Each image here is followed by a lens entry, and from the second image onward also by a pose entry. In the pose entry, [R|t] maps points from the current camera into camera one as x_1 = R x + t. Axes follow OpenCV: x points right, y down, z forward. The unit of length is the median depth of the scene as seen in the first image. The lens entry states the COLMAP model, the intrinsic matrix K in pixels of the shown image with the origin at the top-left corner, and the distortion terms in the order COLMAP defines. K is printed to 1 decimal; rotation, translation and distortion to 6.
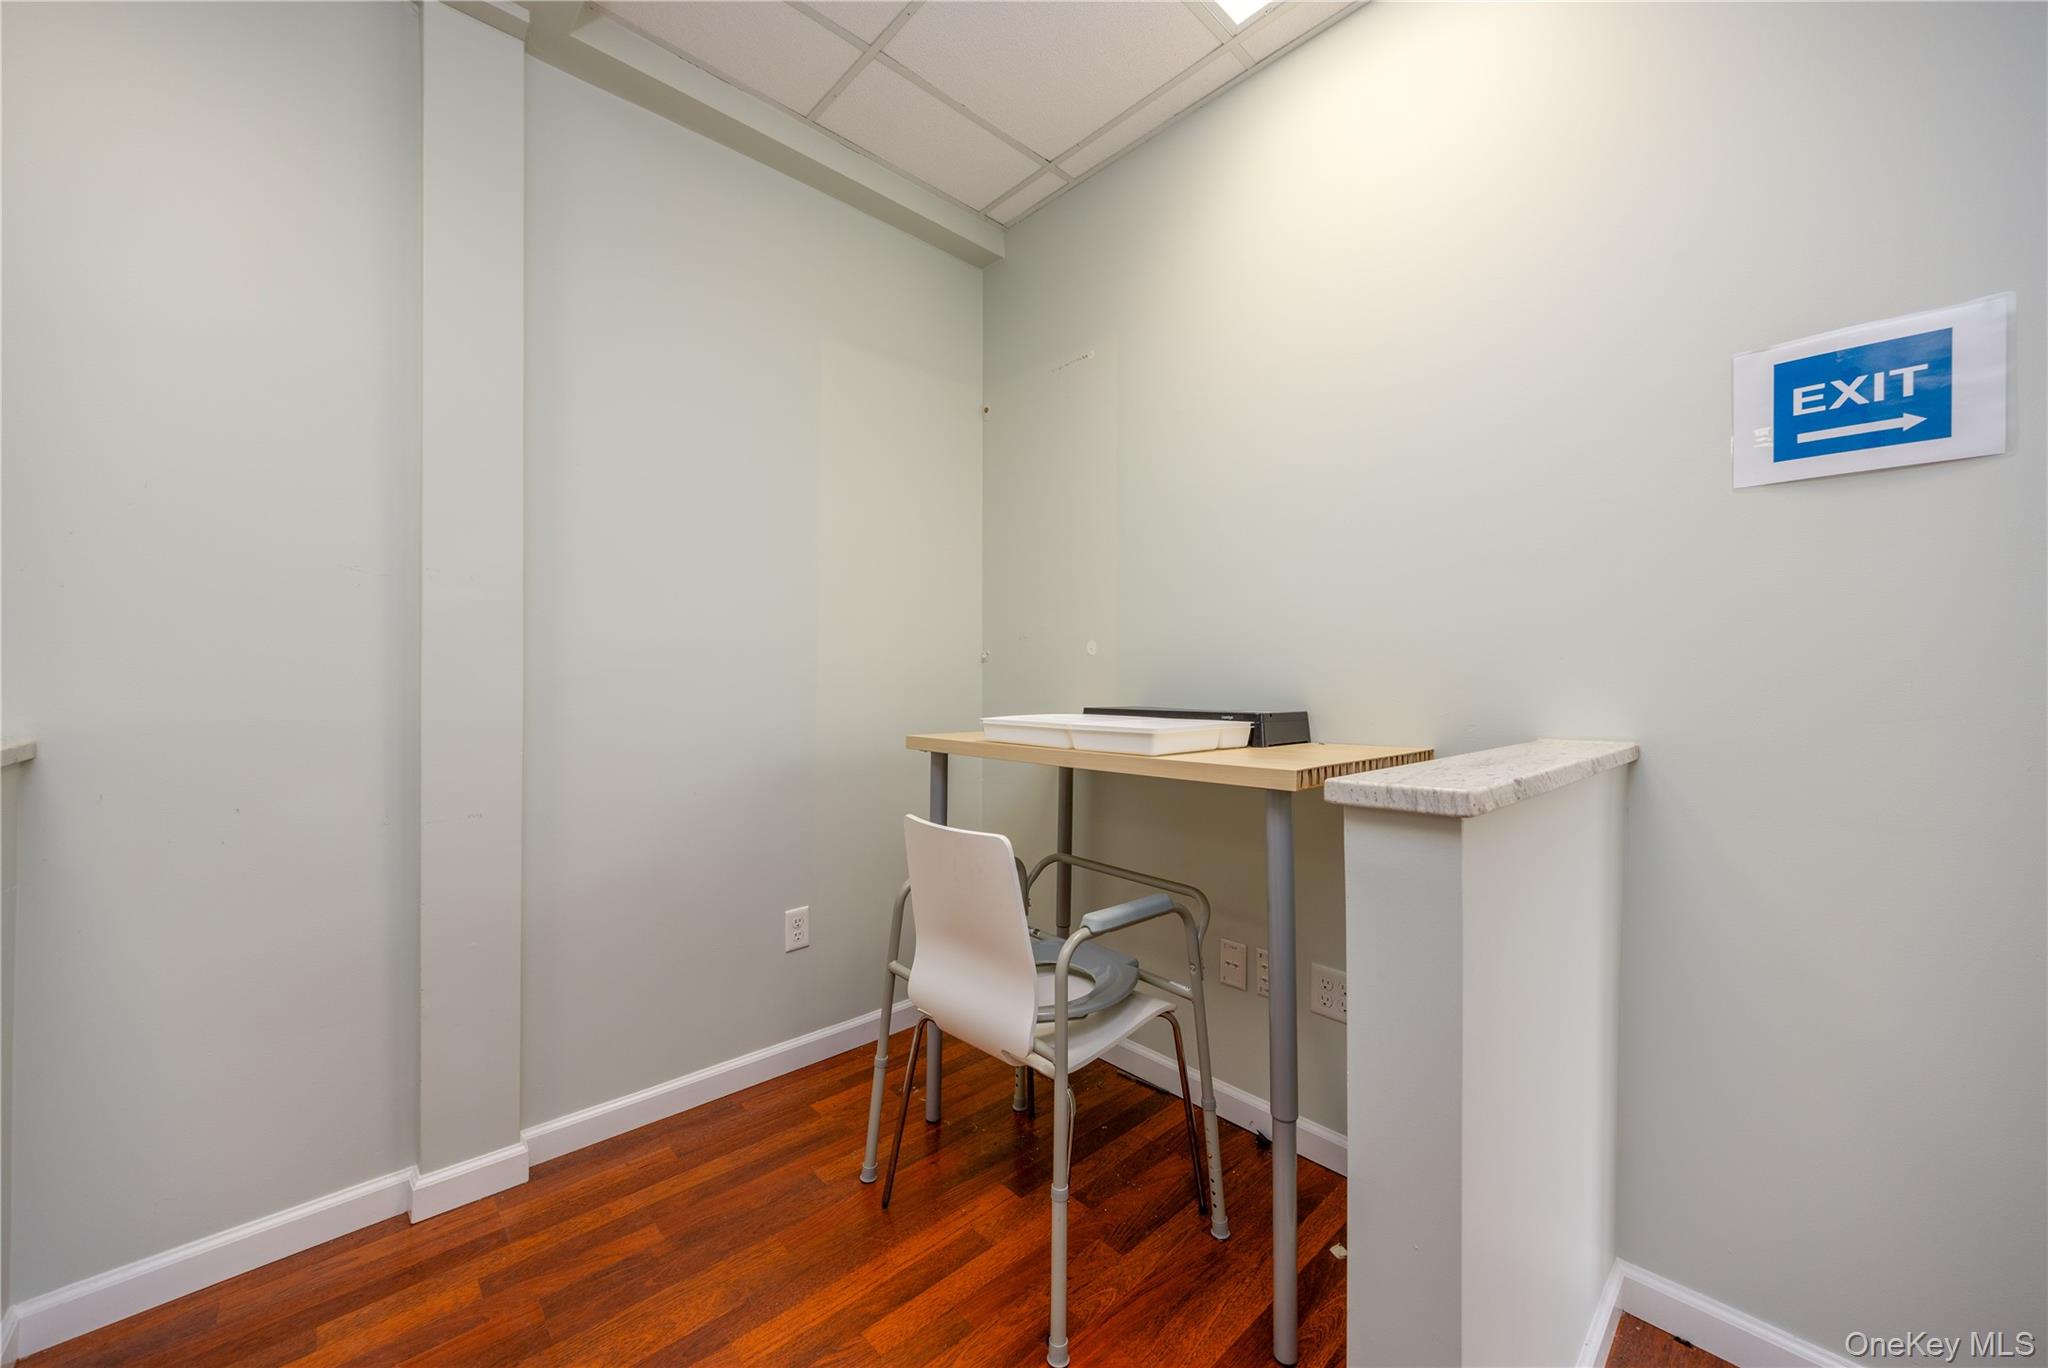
lens RADIAL K [[765.5, 0, 1026.4], [0, 765.5, 679.3], [0, 0, 1]] dist [-0.002353, -0.000223]
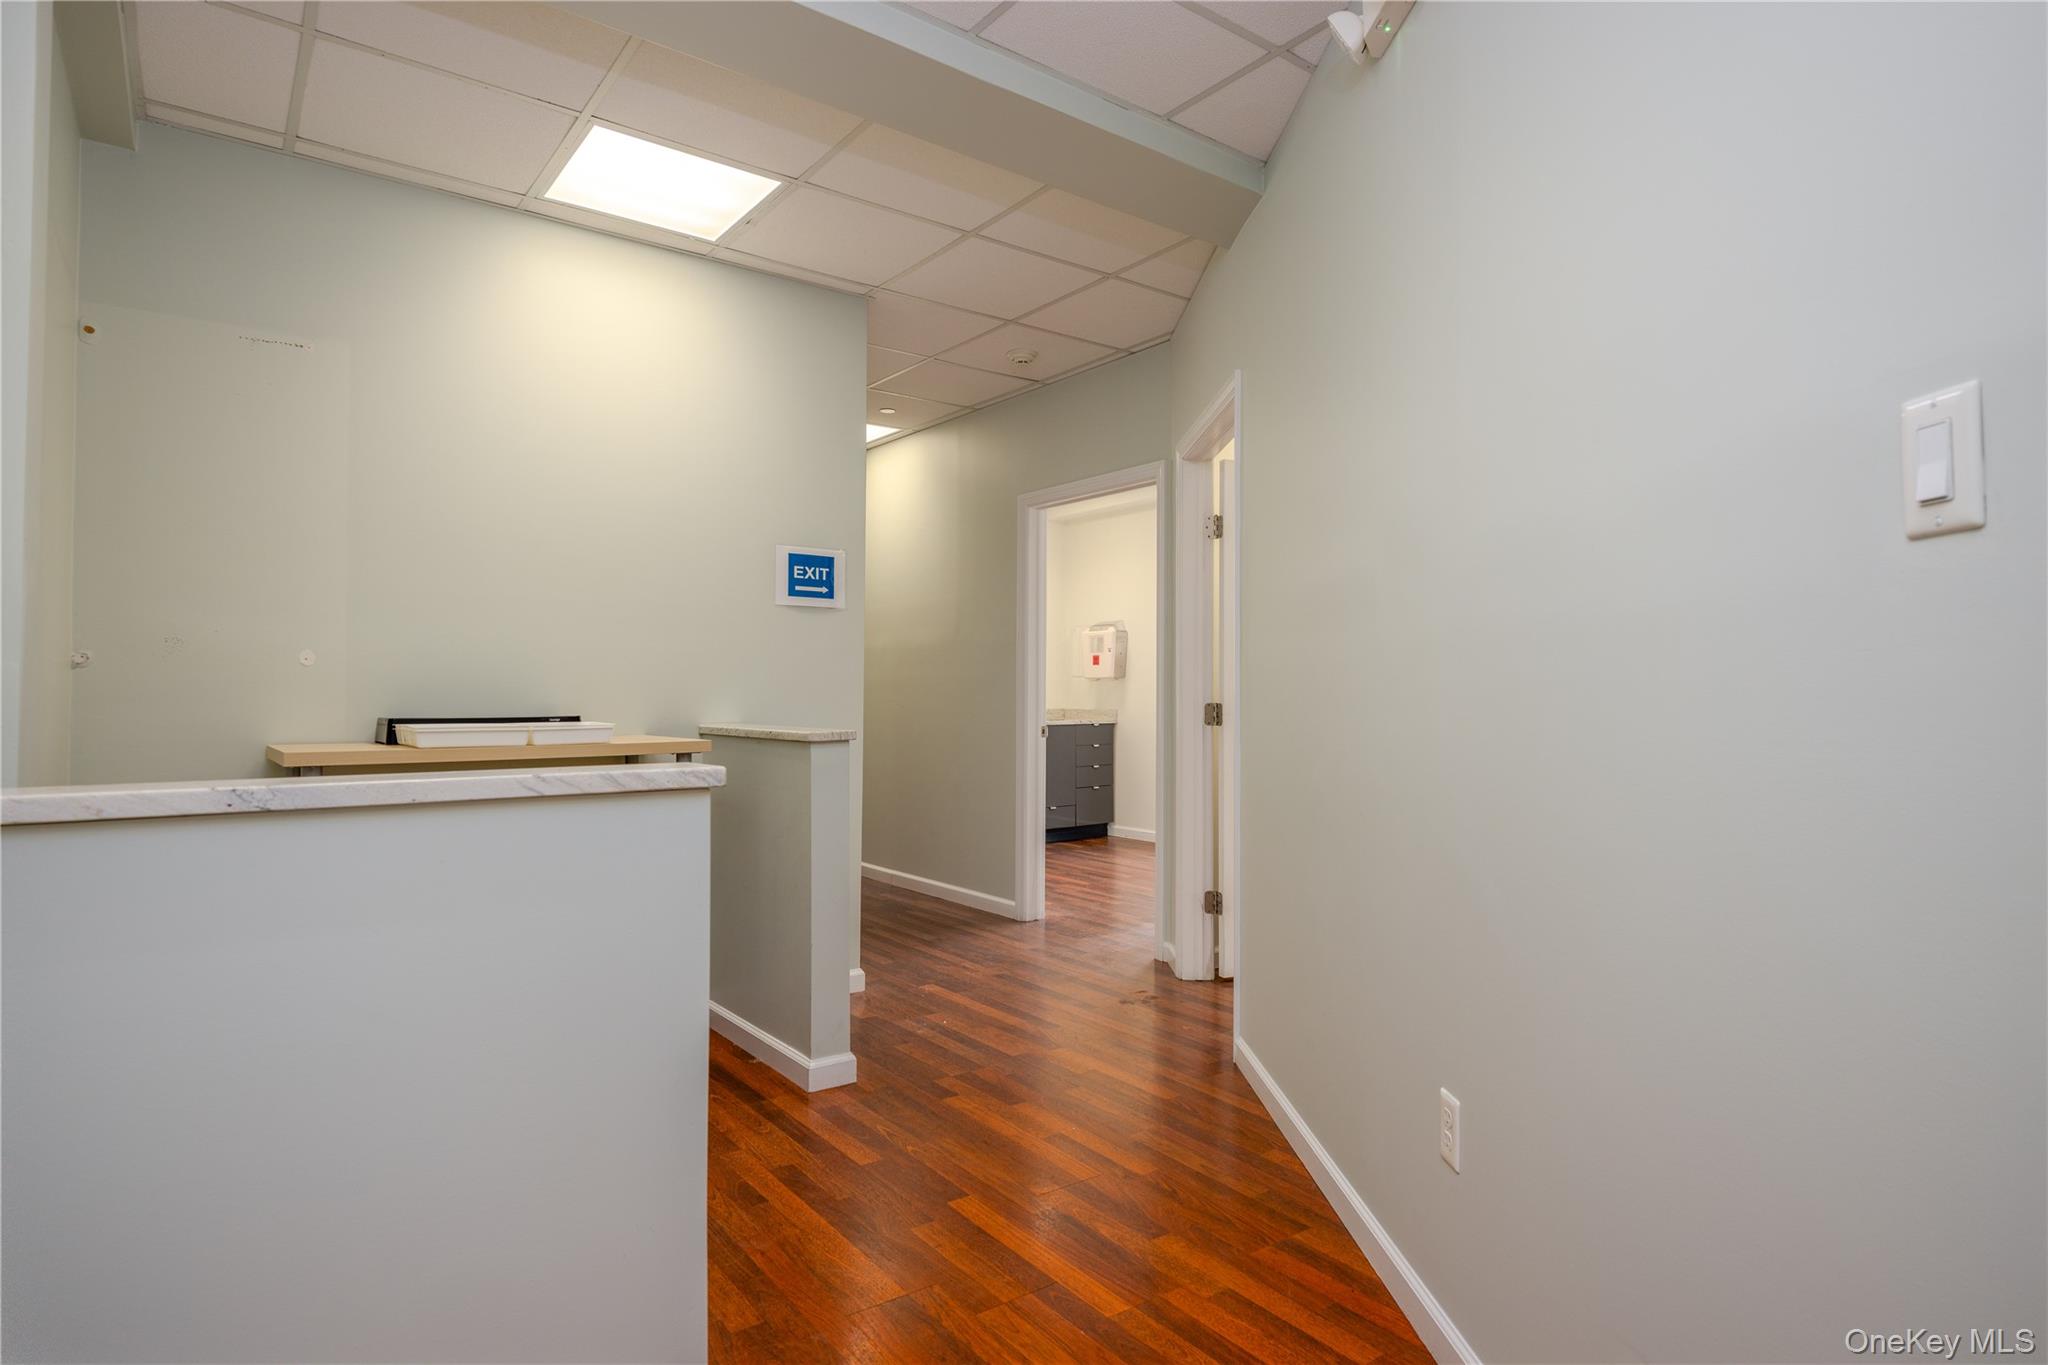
lens RADIAL K [[1082.6, 0, 1025.0], [0, 1082.6, 683.2], [0, 0, 1]] dist [-0.000376, -0.000189]
pose [[0.113587, 0.009875, 0.993479, -2.119335], [-0.002629, 0.999950, -0.009638, 0.000065], [-0.993525, -0.001517, 0.113607, -0.052895]]
